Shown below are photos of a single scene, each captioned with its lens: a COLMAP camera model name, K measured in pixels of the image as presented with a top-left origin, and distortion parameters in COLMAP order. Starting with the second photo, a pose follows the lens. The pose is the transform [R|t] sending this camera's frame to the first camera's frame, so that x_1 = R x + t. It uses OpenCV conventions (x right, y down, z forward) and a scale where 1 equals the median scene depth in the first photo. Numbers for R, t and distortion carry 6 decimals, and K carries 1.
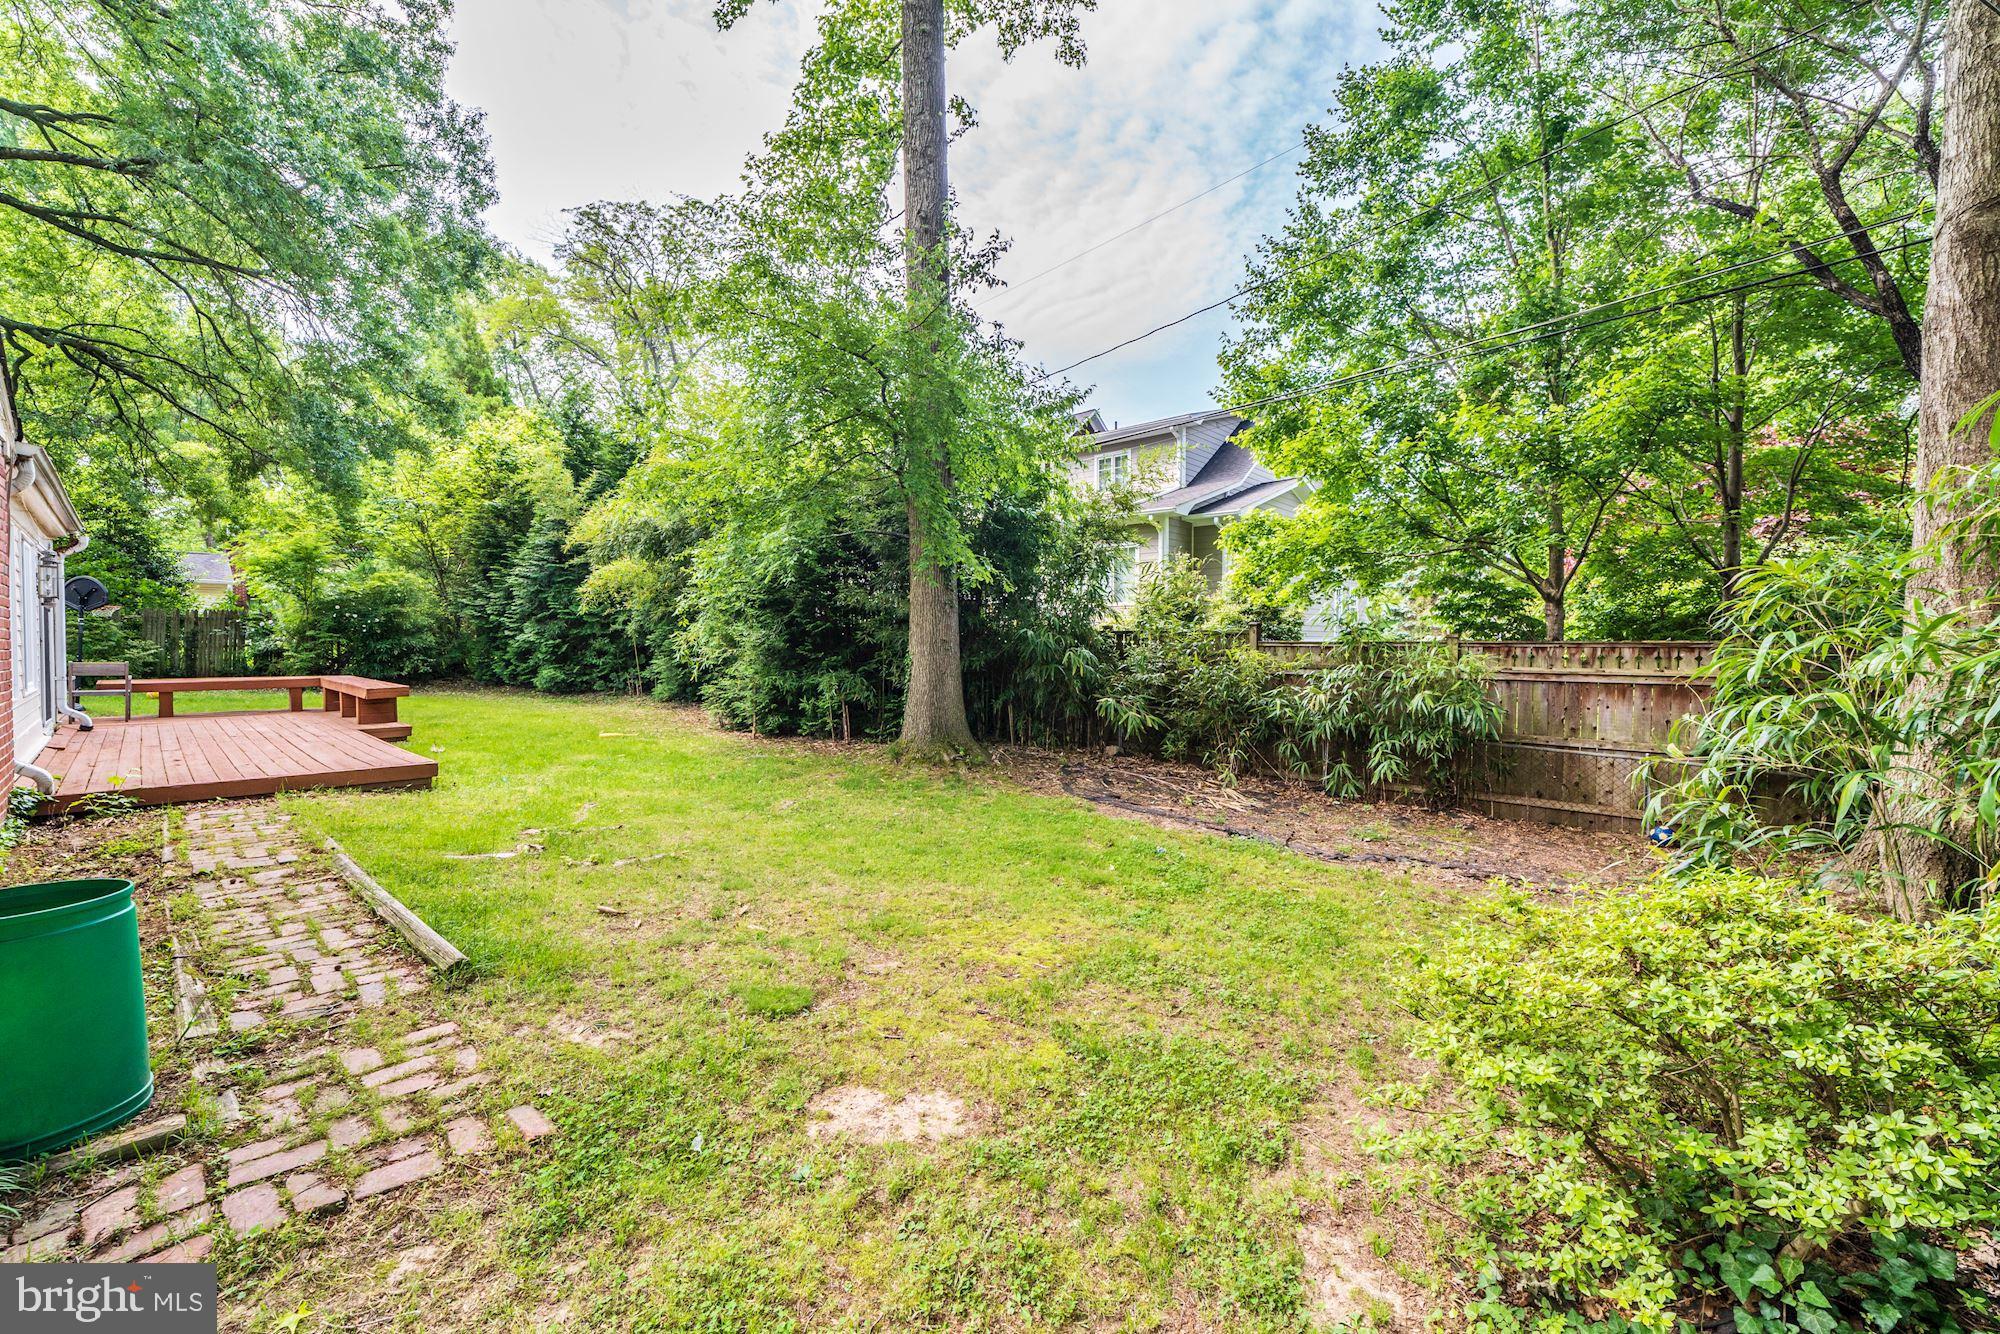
lens RADIAL K [[796.2, 0, 992.5], [0, 796.2, 680.1], [0, 0, 1]] dist [-0.013603, 0.008439]
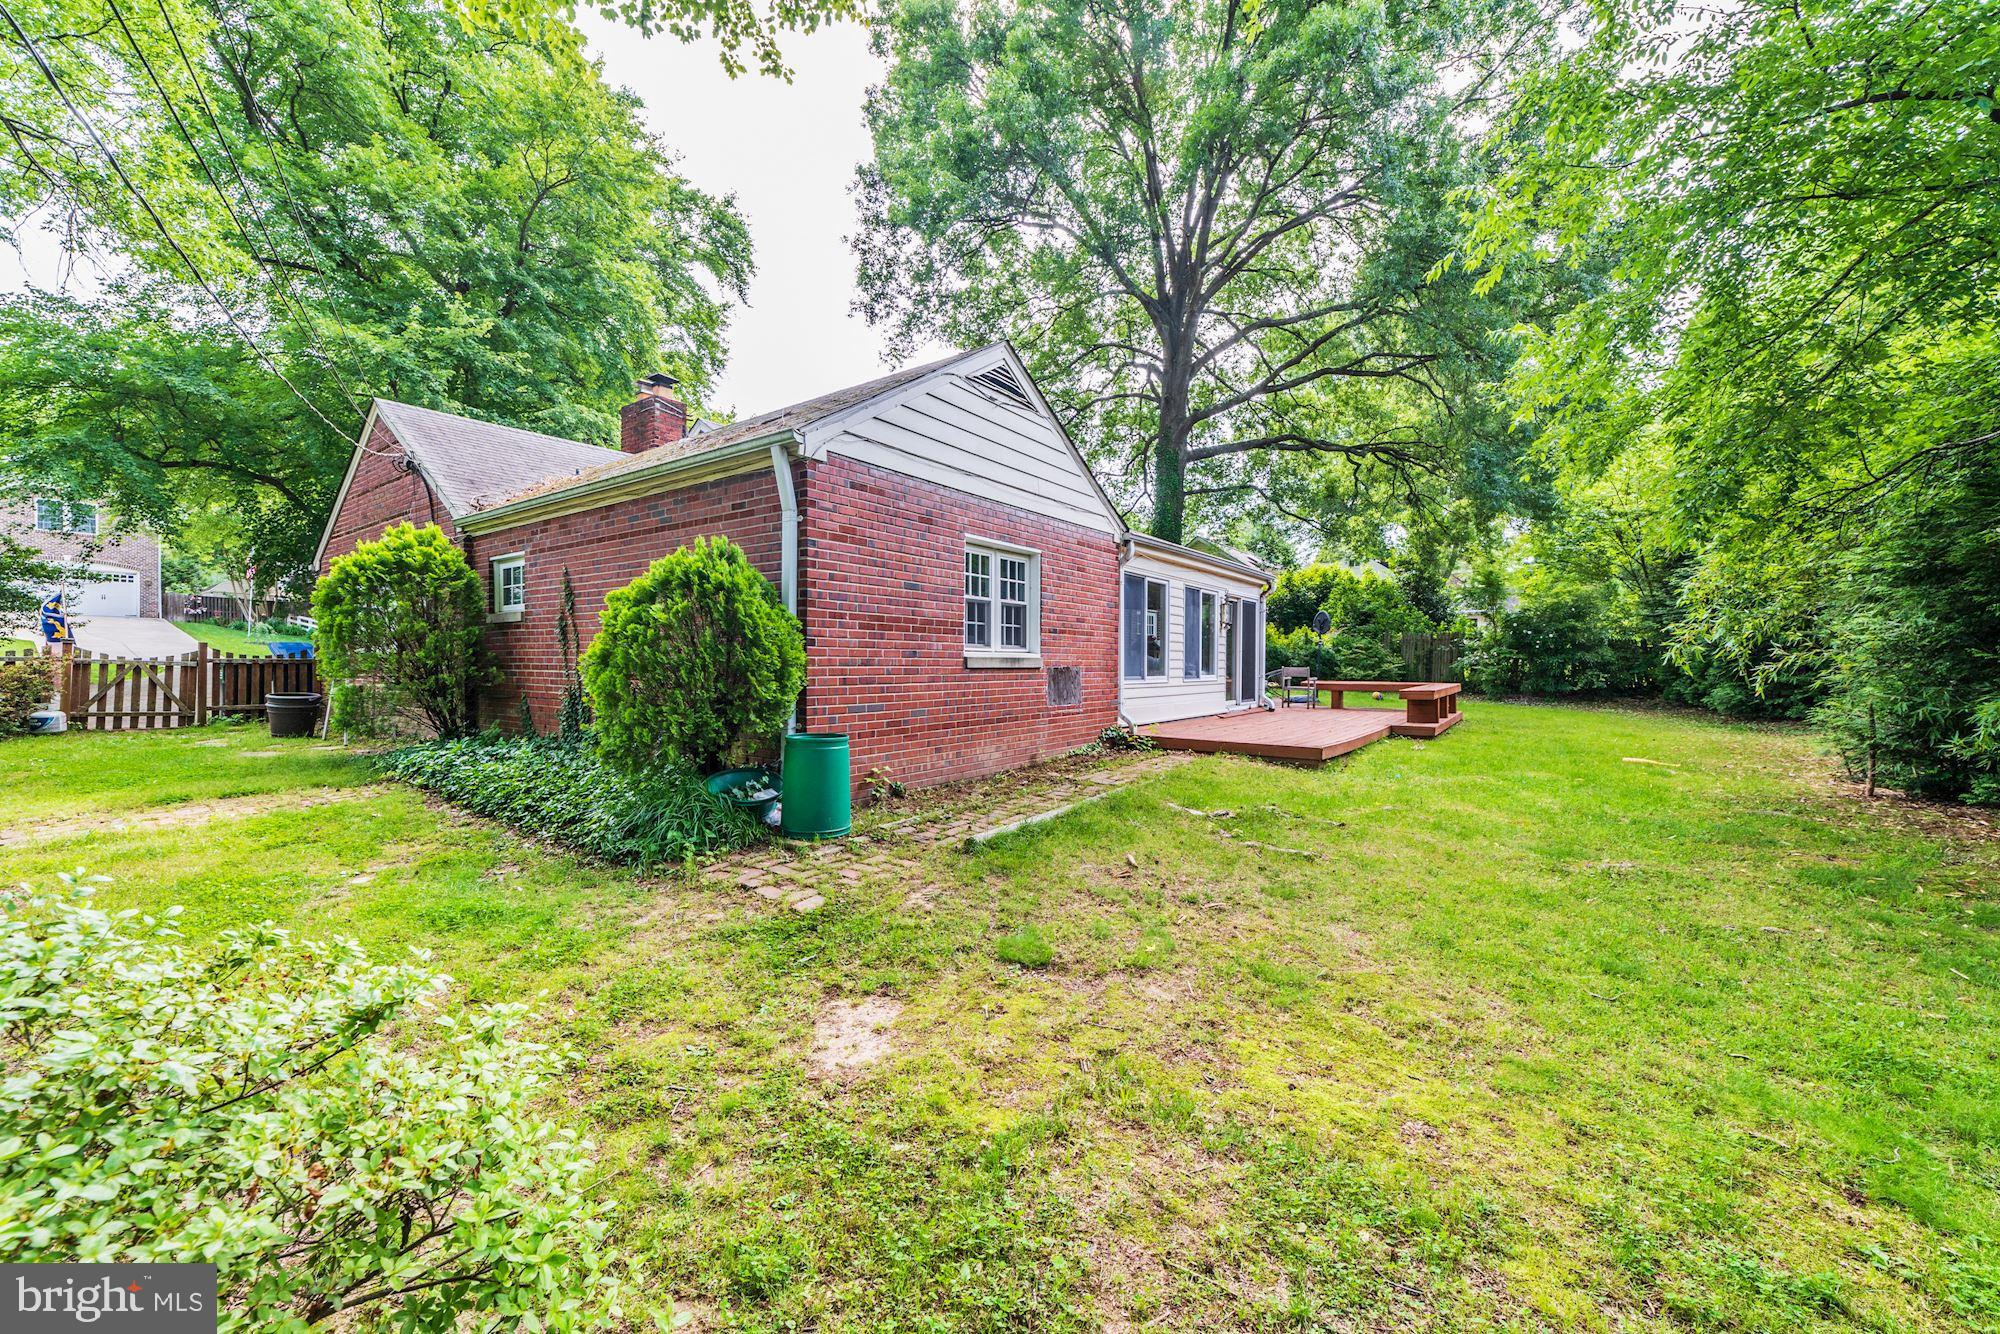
lens RADIAL K [[796.2, 0, 992.5], [0, 796.2, 680.1], [0, 0, 1]] dist [-0.013603, 0.008439]
pose [[0.092580, 0.016271, -0.995572, 0.916788], [-0.054463, 0.998452, 0.011254, 0.049123], [0.994215, 0.053180, 0.093323, 1.018738]]
